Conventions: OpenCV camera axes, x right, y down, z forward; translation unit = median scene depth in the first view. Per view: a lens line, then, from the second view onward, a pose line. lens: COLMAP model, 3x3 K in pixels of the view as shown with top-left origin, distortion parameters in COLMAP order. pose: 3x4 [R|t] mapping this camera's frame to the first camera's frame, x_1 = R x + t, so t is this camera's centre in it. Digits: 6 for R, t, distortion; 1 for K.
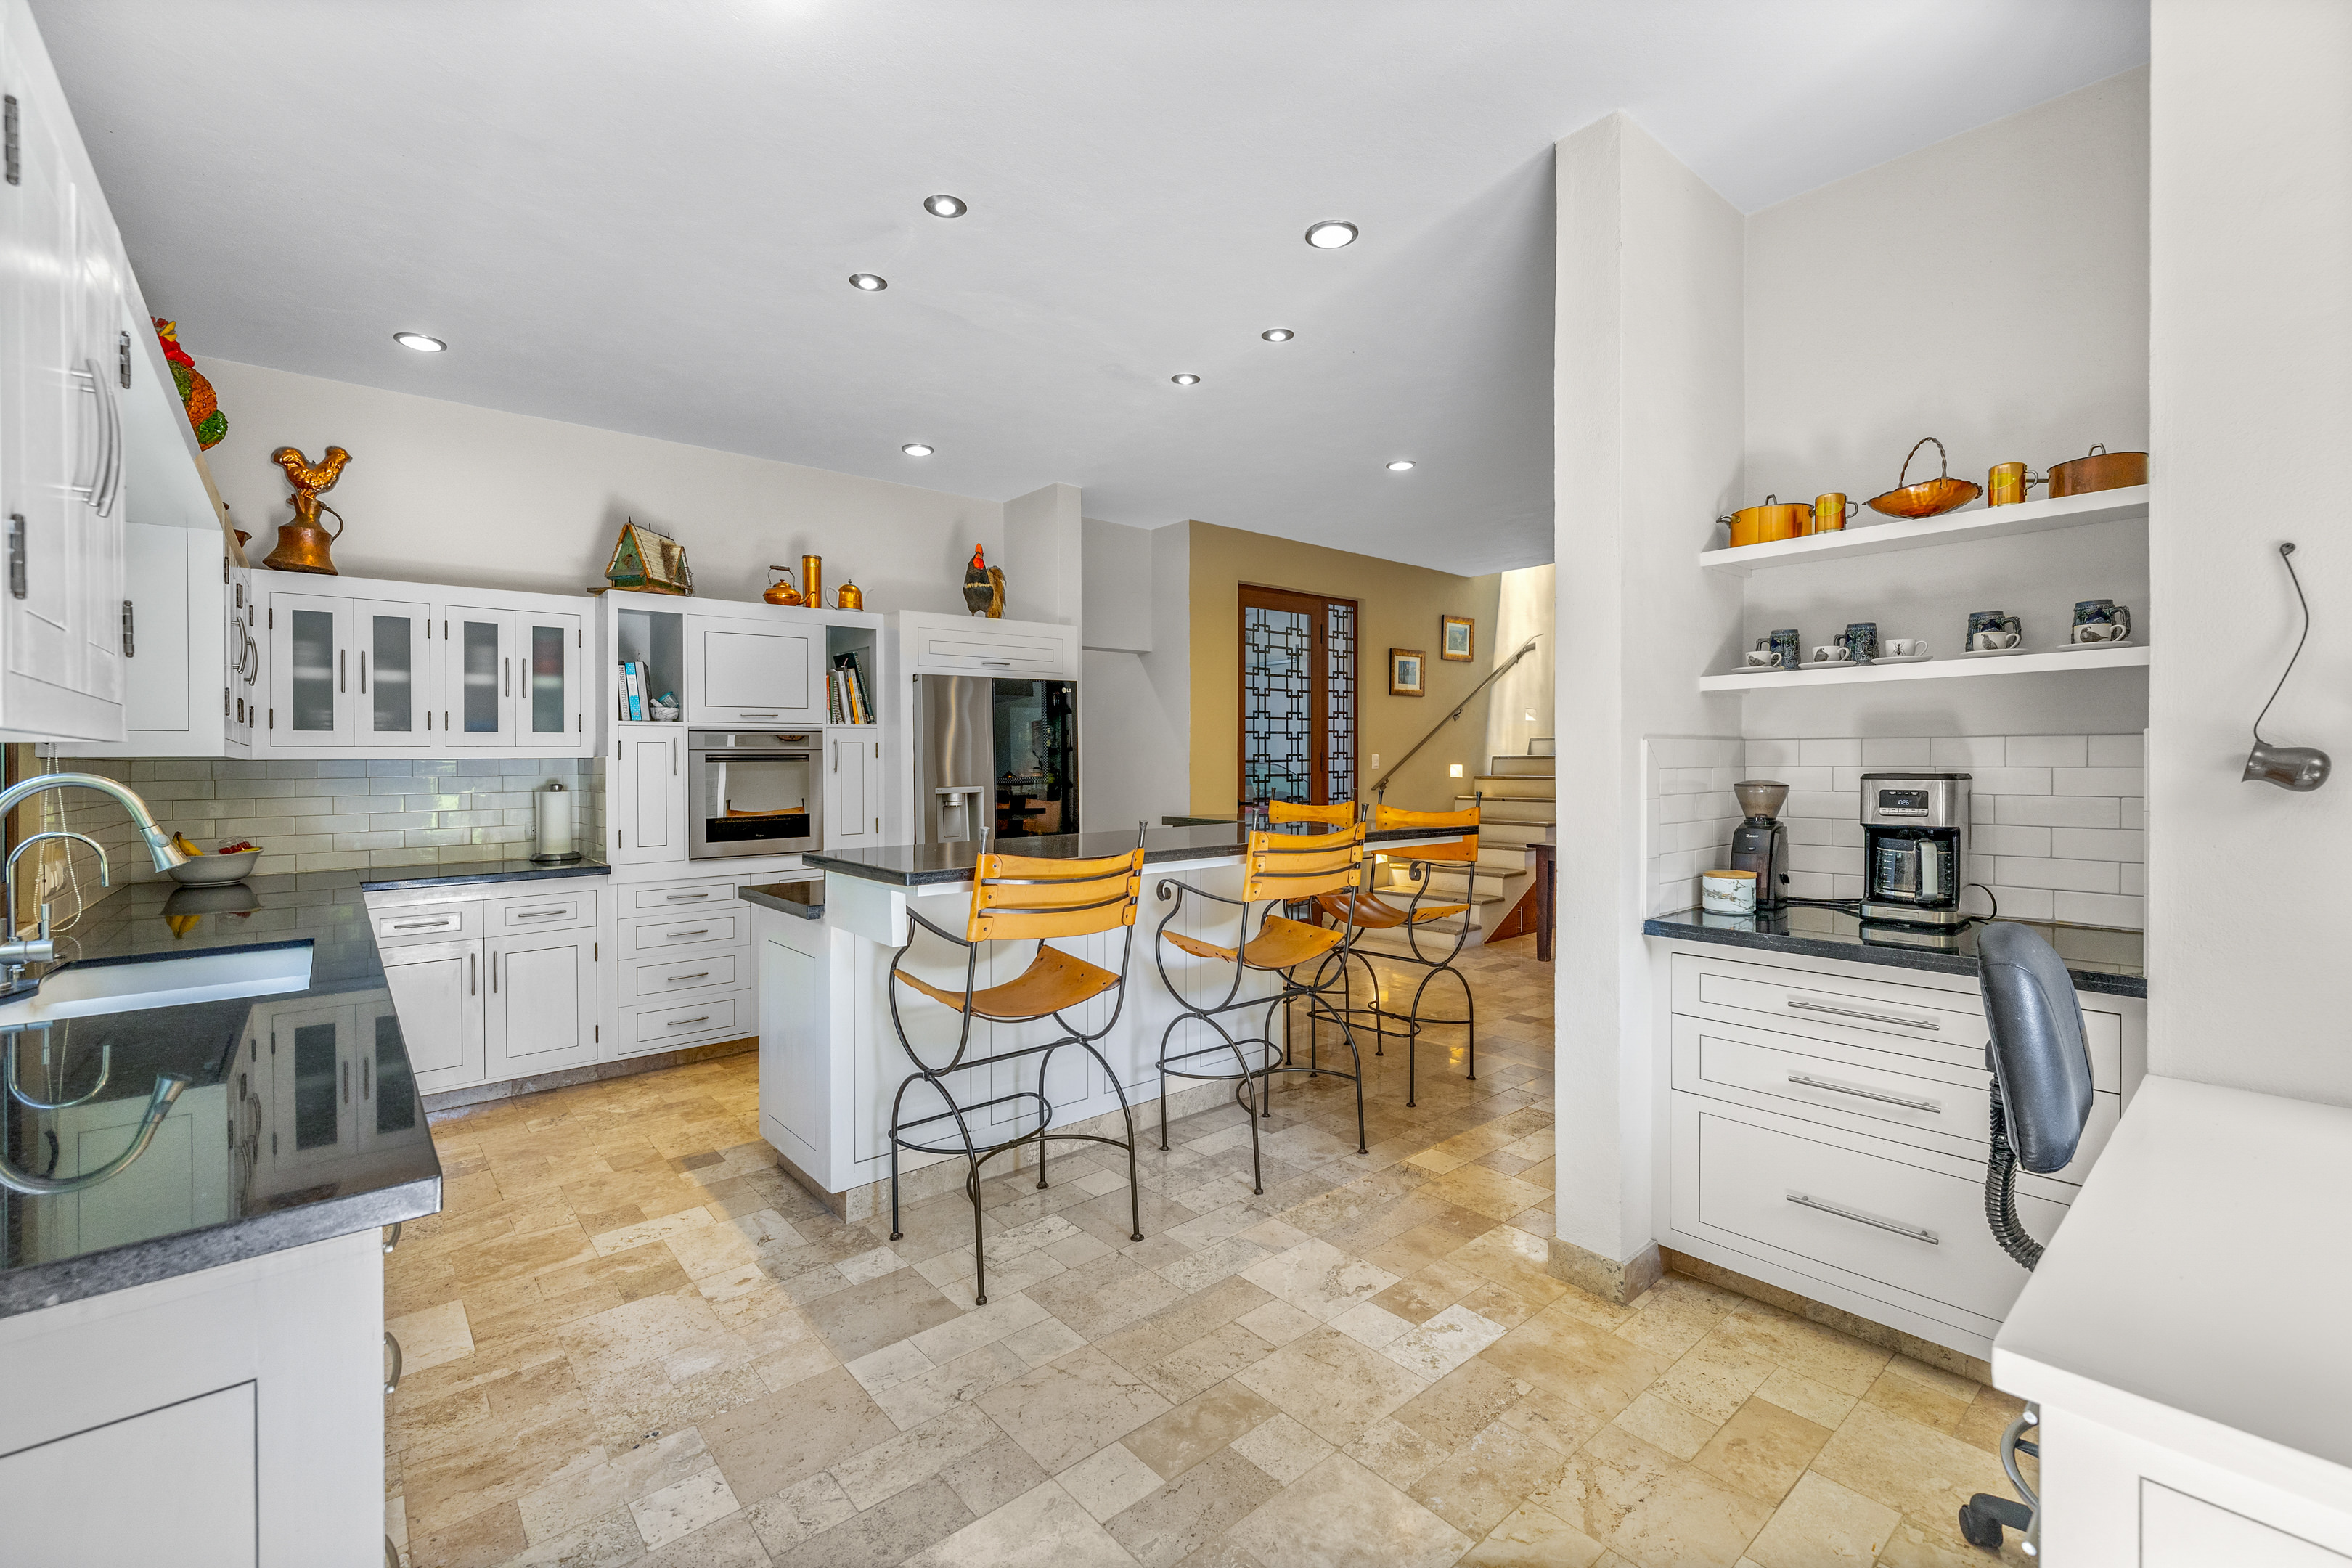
lens RADIAL K [[994.9, 0, 1198.2], [0, 994.9, 761.6], [0, 0, 1]] dist [-0.000562, -0.000095]
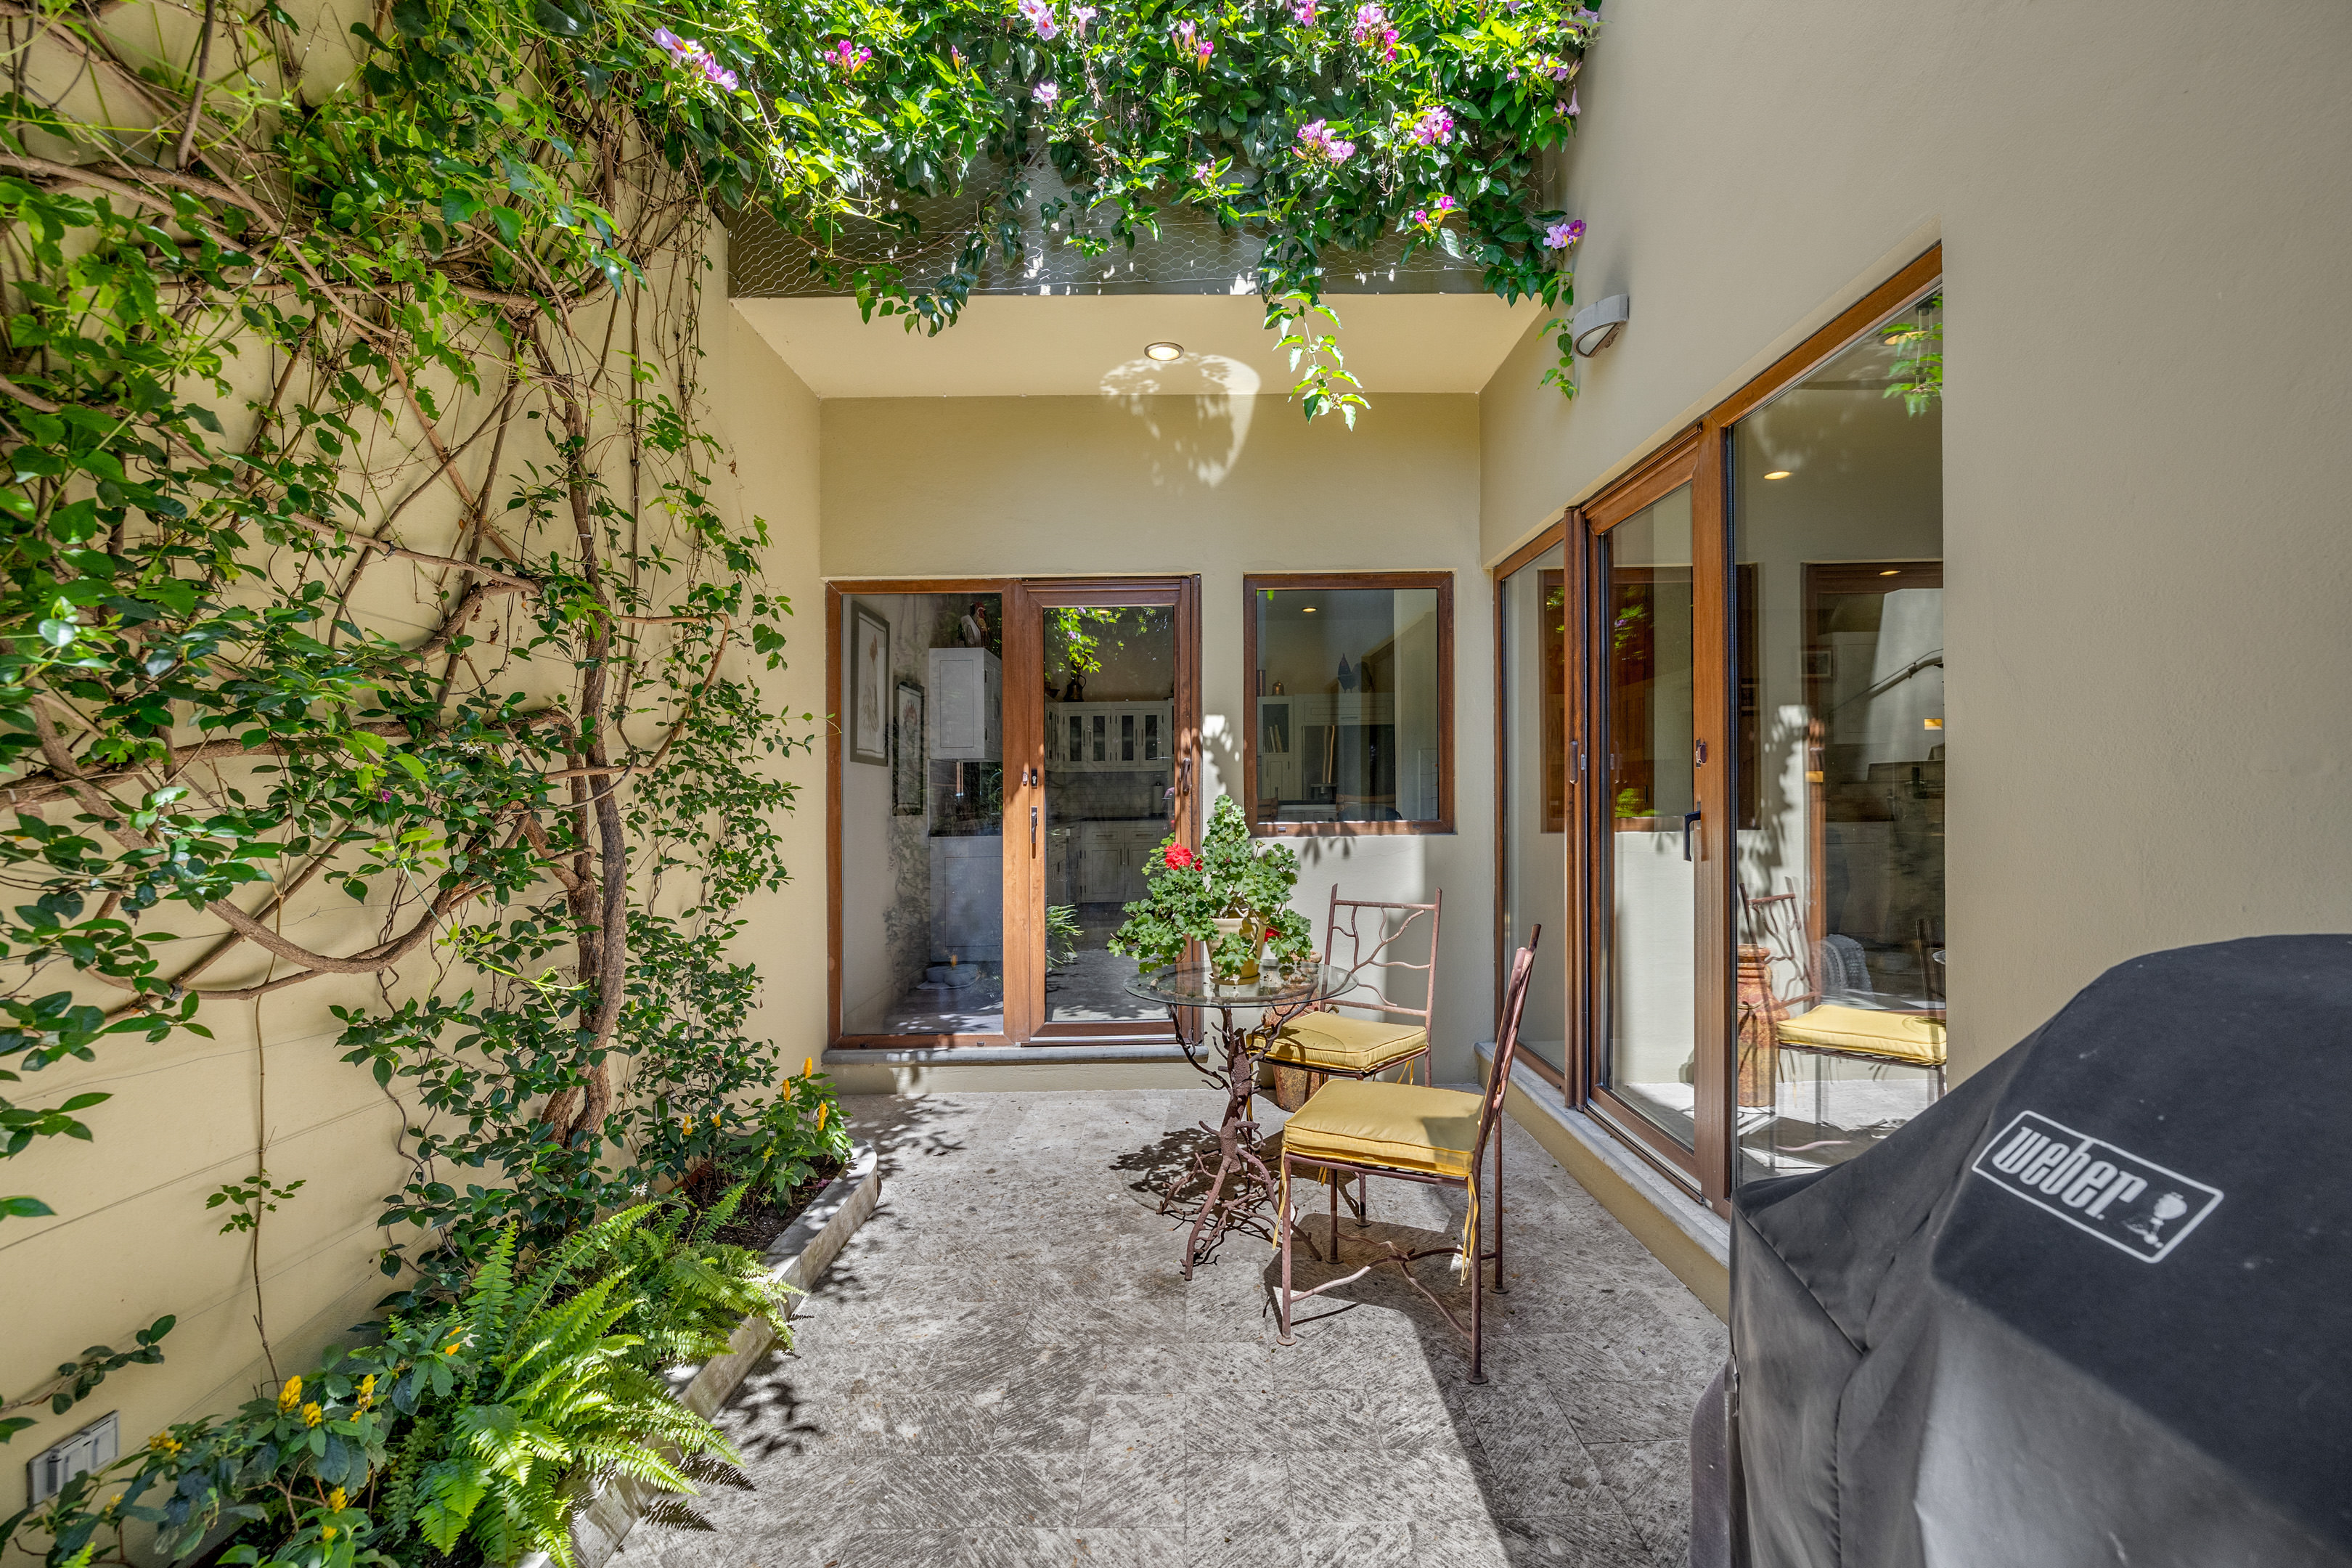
lens RADIAL K [[994.9, 0, 1185.4], [0, 994.9, 789.9], [0, 0, 1]] dist [-0.000562, -0.000095]
pose [[0.753828, -0.001783, -0.657069, 0.908153], [0.000062, 0.999997, -0.002642, 0.044497], [0.657071, 0.001951, 0.753826, -0.681683]]
